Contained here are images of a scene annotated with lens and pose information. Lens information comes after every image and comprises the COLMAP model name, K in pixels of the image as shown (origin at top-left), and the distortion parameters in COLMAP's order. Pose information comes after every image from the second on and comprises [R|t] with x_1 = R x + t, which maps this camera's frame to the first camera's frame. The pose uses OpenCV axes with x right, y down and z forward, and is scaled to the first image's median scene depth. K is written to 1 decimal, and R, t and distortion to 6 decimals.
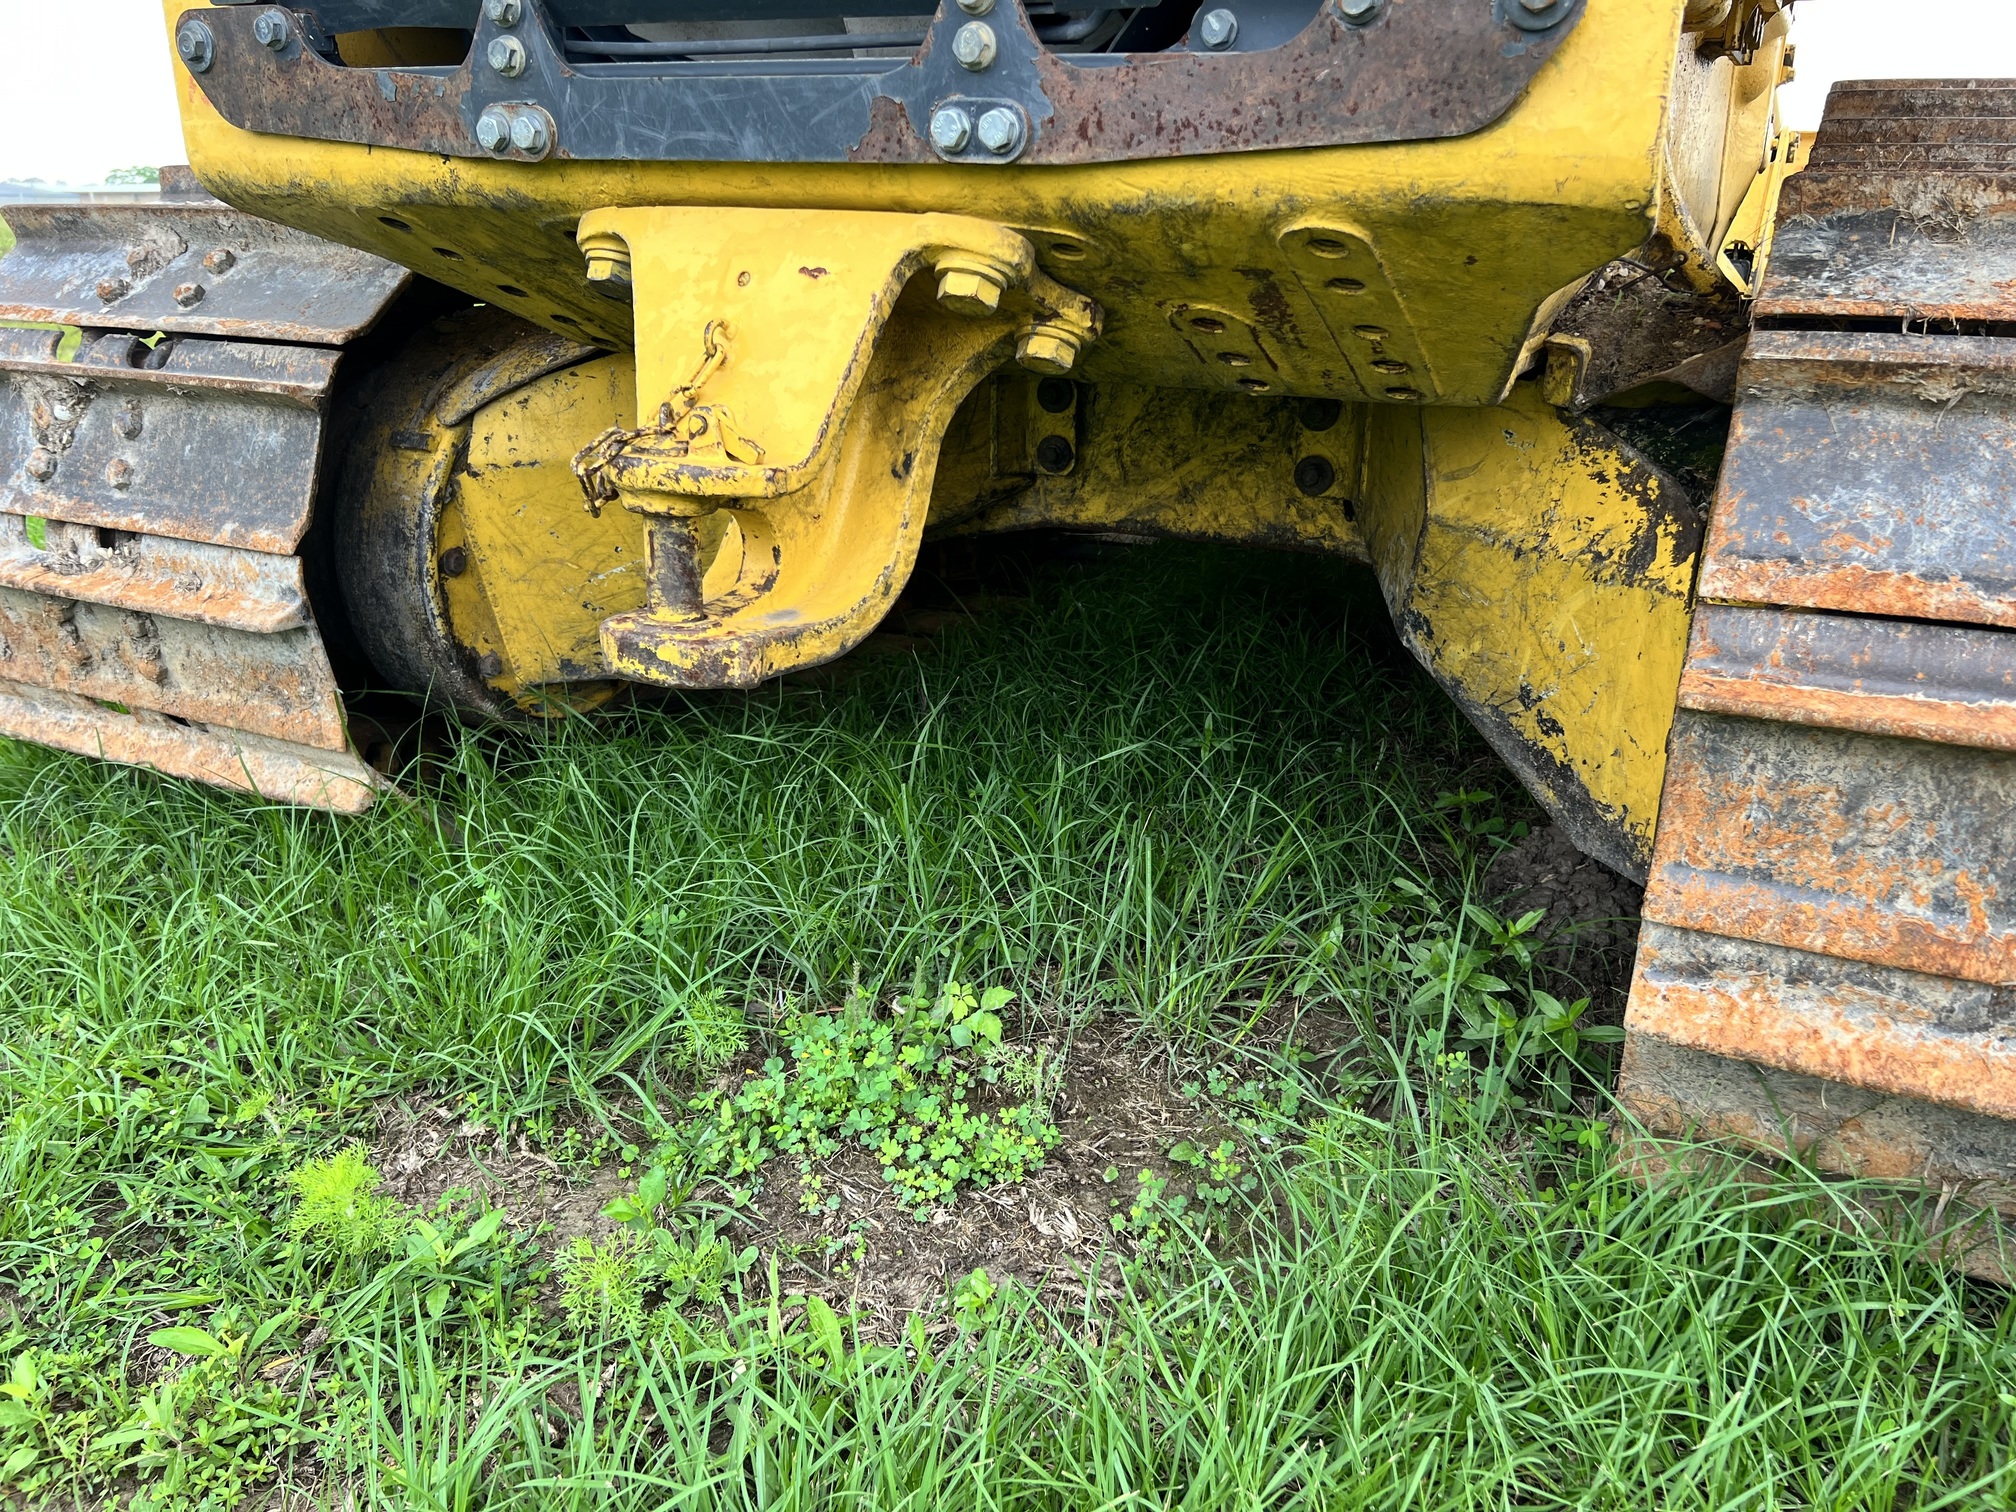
lens RADIAL K [[1517.8, 0, 1027.4], [0, 1517.8, 759.8], [0, 0, 1]] dist [0.052837, -0.062804]
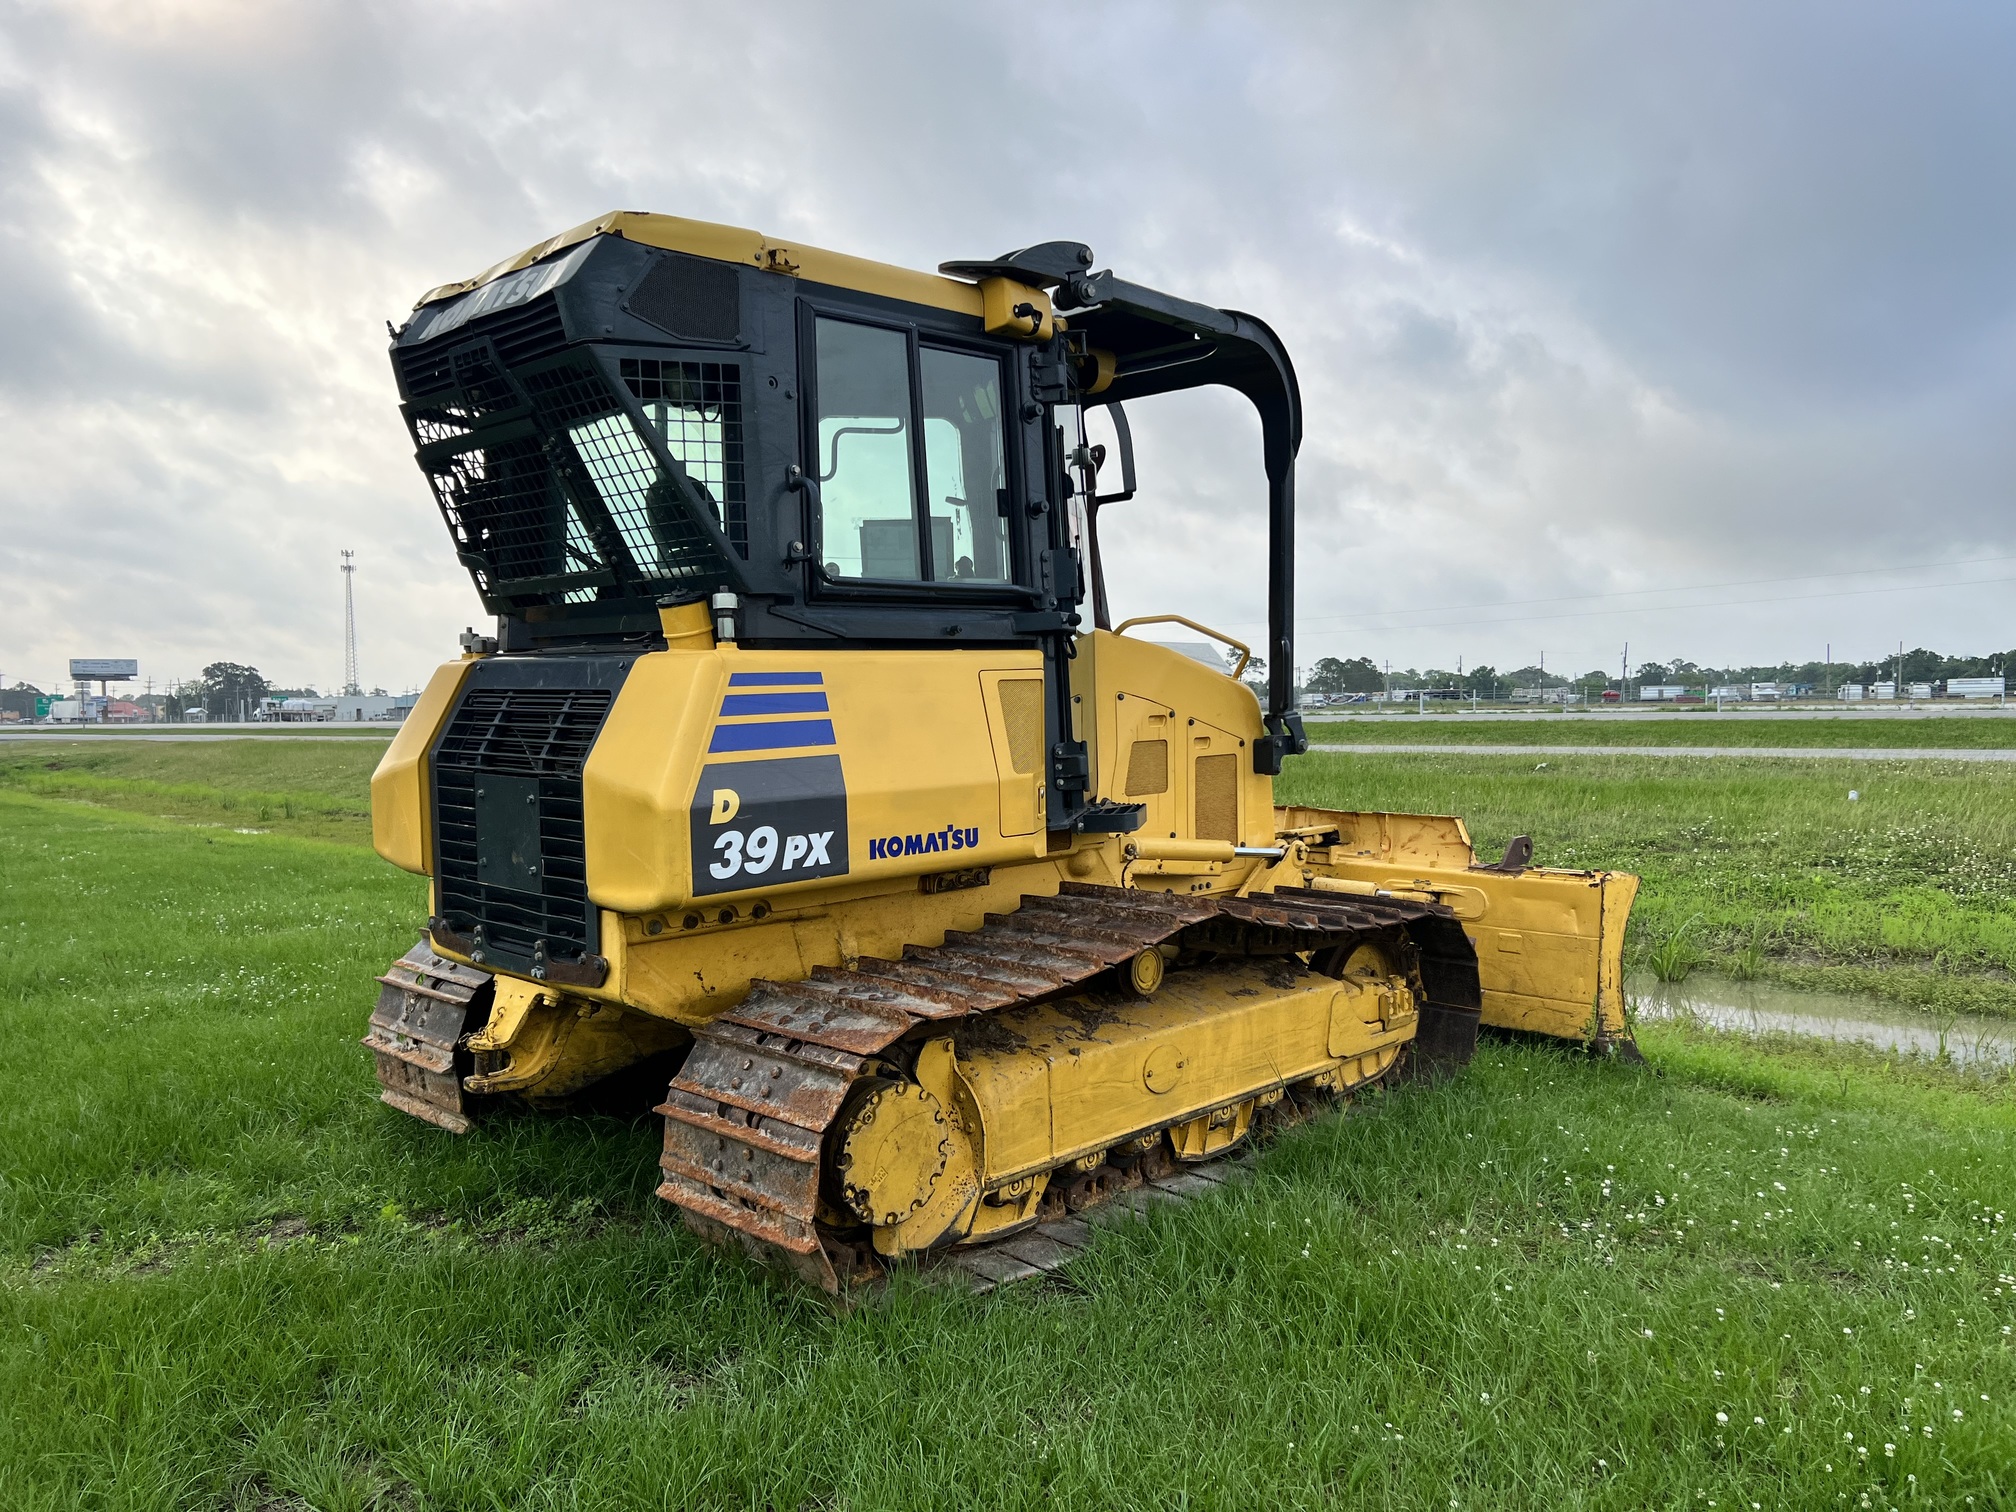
lens RADIAL K [[1504.2, 0, 996.4], [0, 1504.2, 759.0], [0, 0, 1]] dist [0.070543, -0.078885]
pose [[0.944559, -0.008814, -0.328223, 1.715717], [-0.089079, 0.955269, -0.282005, 0.085333], [0.316026, 0.295608, 0.901523, -1.781001]]
